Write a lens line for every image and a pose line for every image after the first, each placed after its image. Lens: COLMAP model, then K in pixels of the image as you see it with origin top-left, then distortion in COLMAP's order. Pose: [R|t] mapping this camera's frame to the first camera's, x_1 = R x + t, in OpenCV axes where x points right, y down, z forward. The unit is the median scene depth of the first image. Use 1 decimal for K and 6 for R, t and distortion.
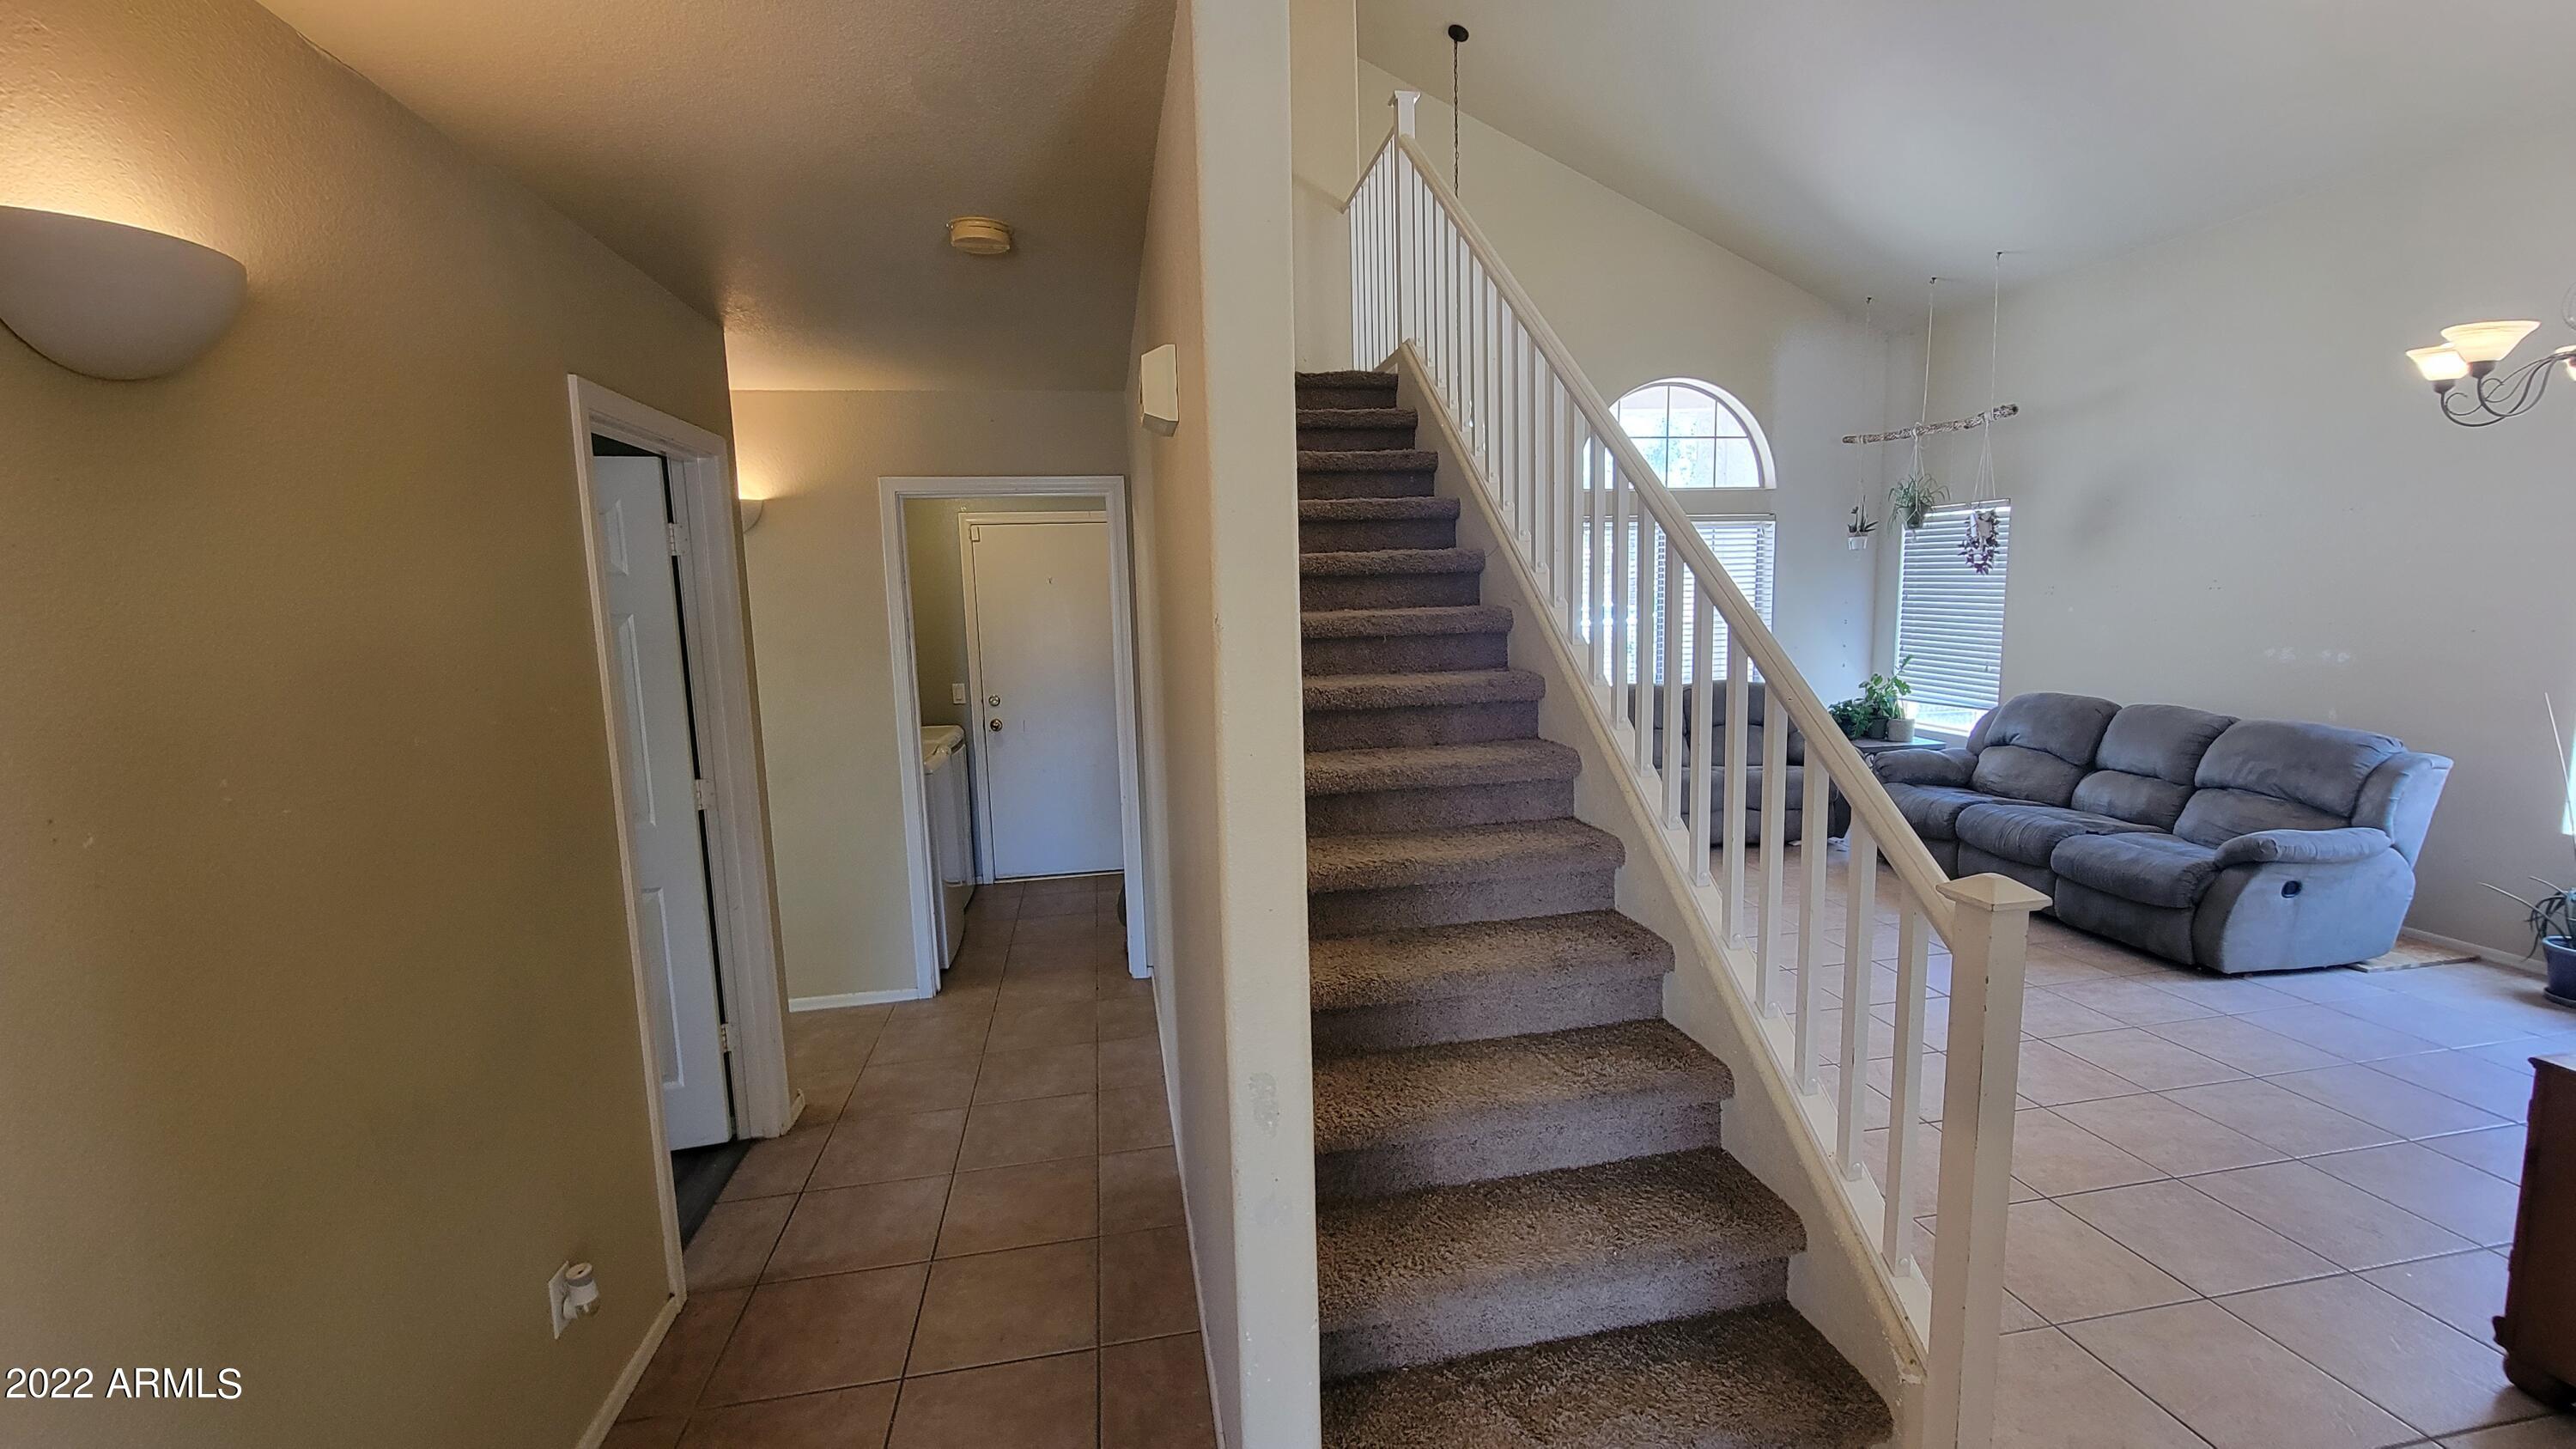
lens RADIAL K [[1054.9, 0, 1290.9], [0, 1054.9, 733.2], [0, 0, 1]] dist [0.000813, -0.001886]
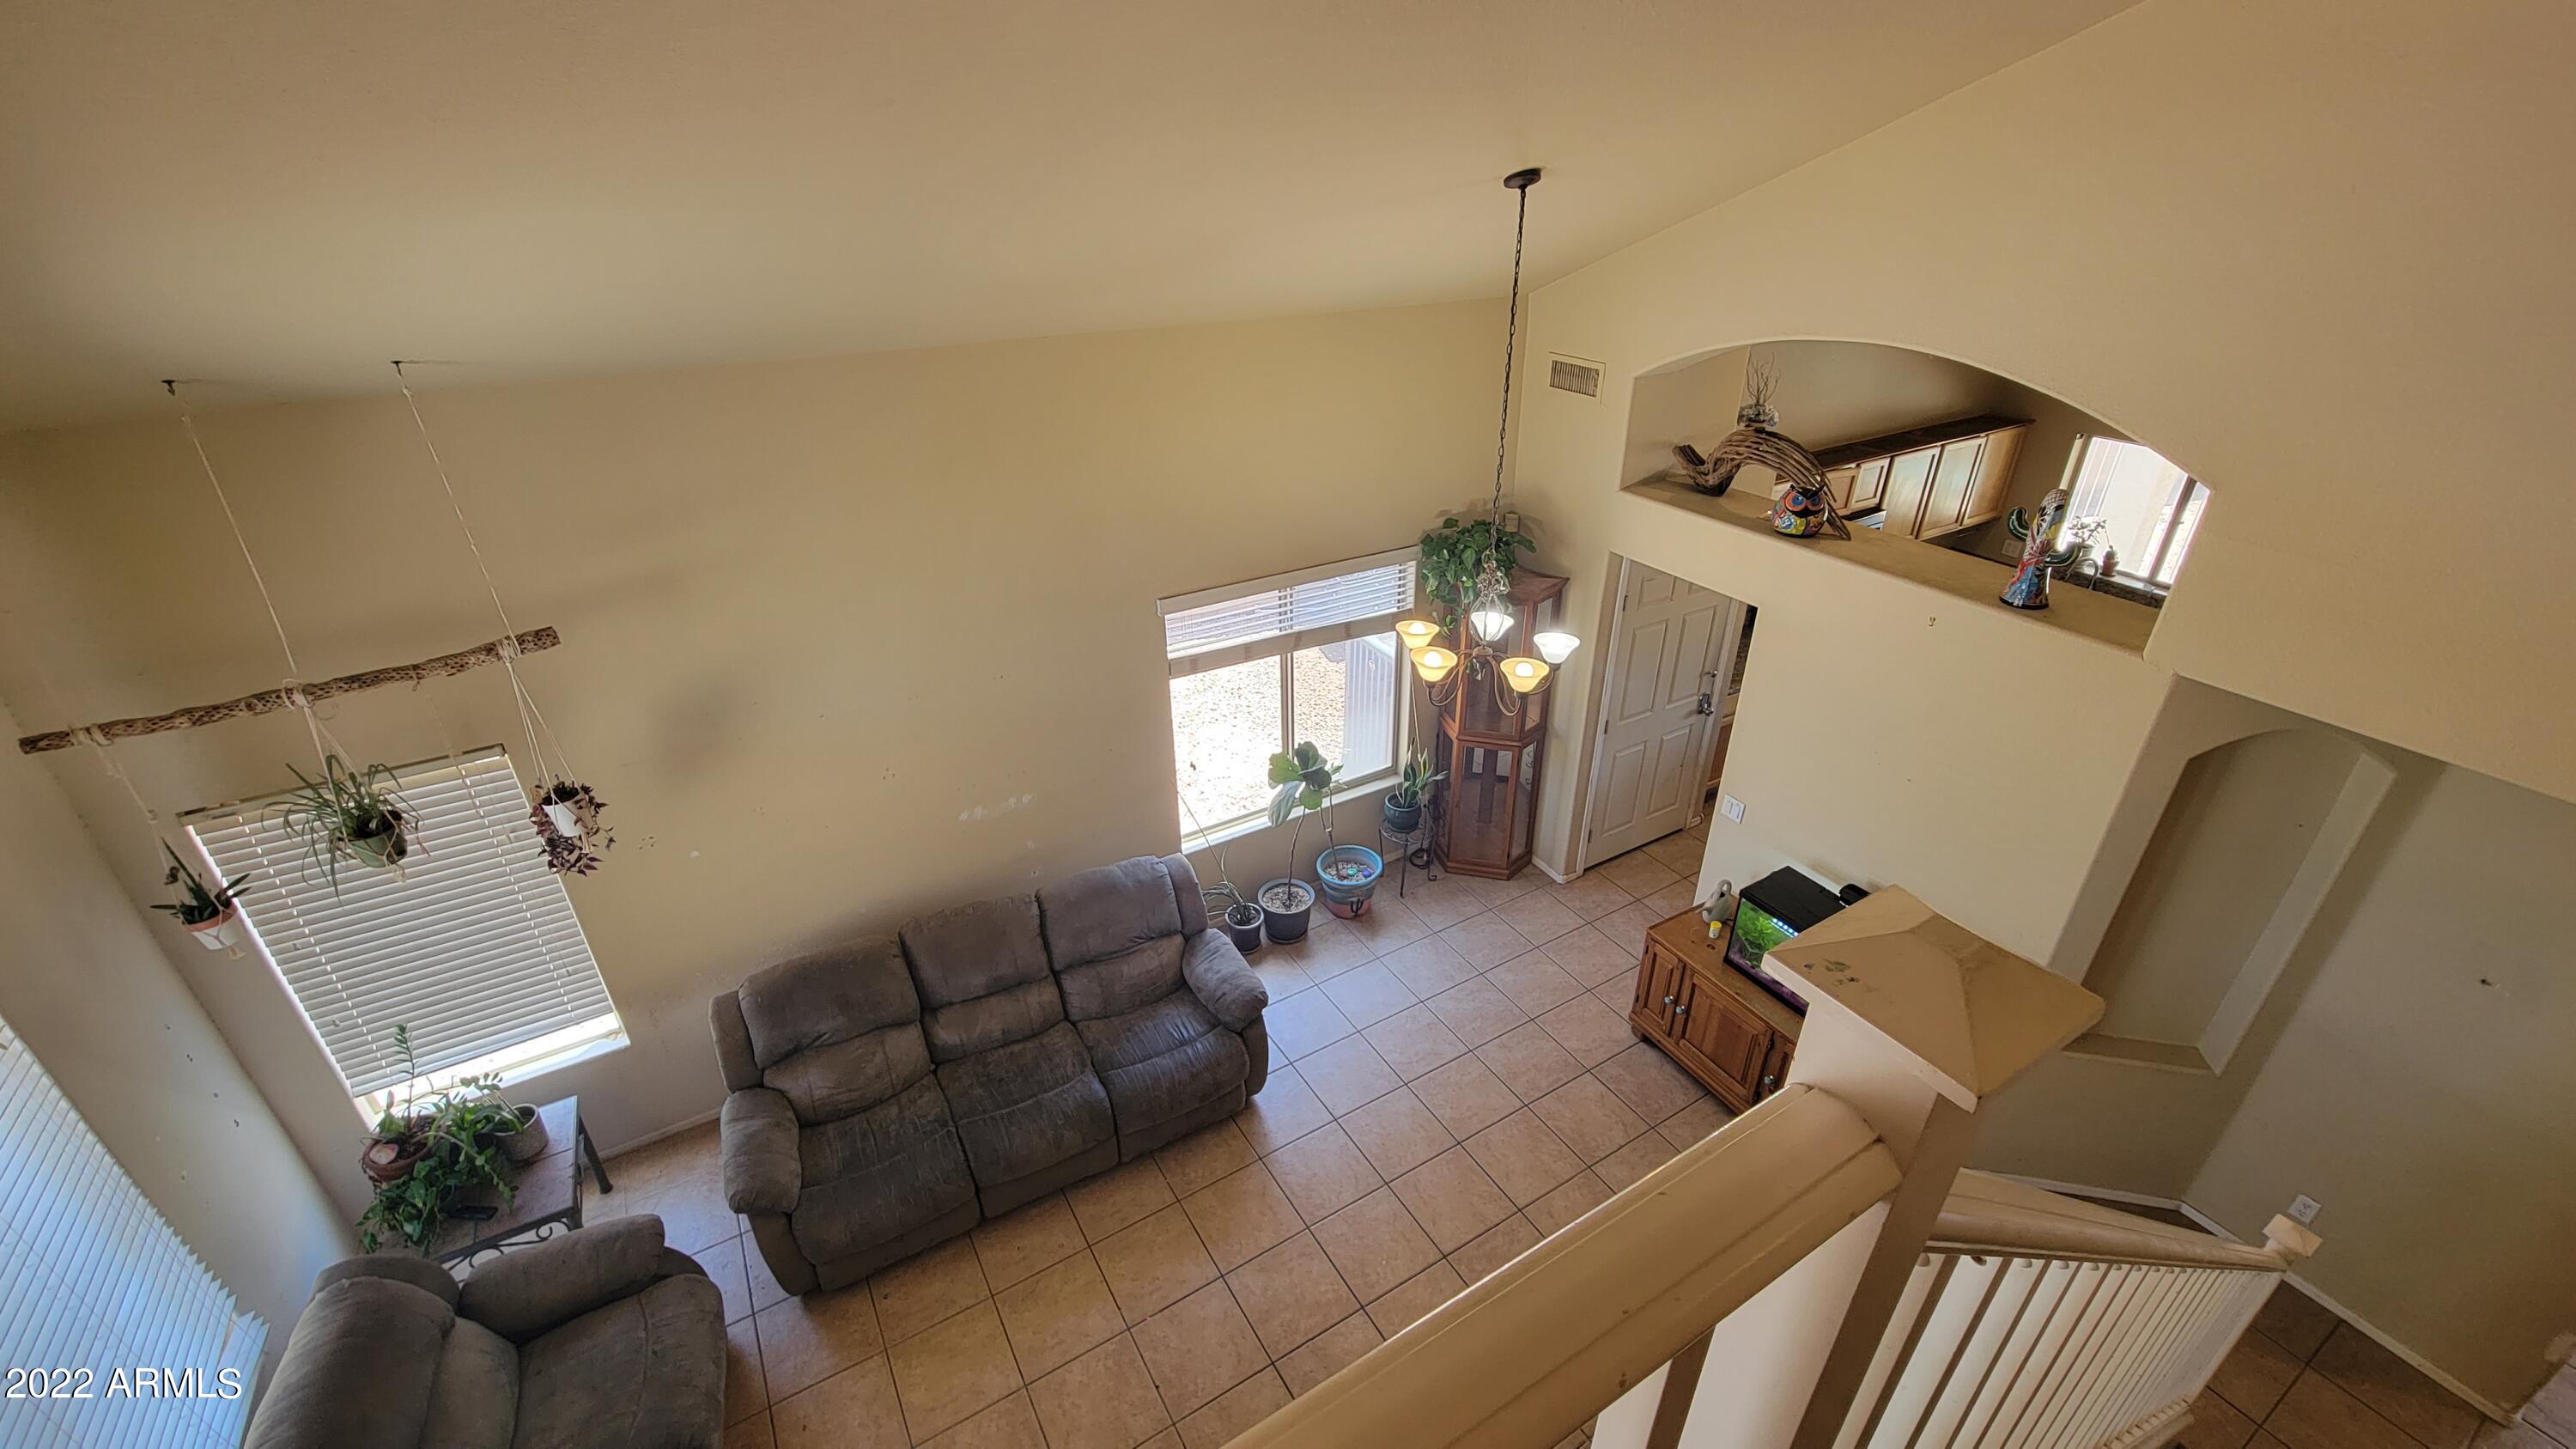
lens RADIAL K [[1054.9, 0, 1293.5], [0, 1054.9, 723.9], [0, 0, 1]] dist [0.000813, -0.001886]
pose [[-0.359141, -0.425367, 0.830711, 0.036634], [0.127399, 0.859419, 0.495145, -0.599308], [-0.924547, 0.283659, -0.254461, 0.941905]]
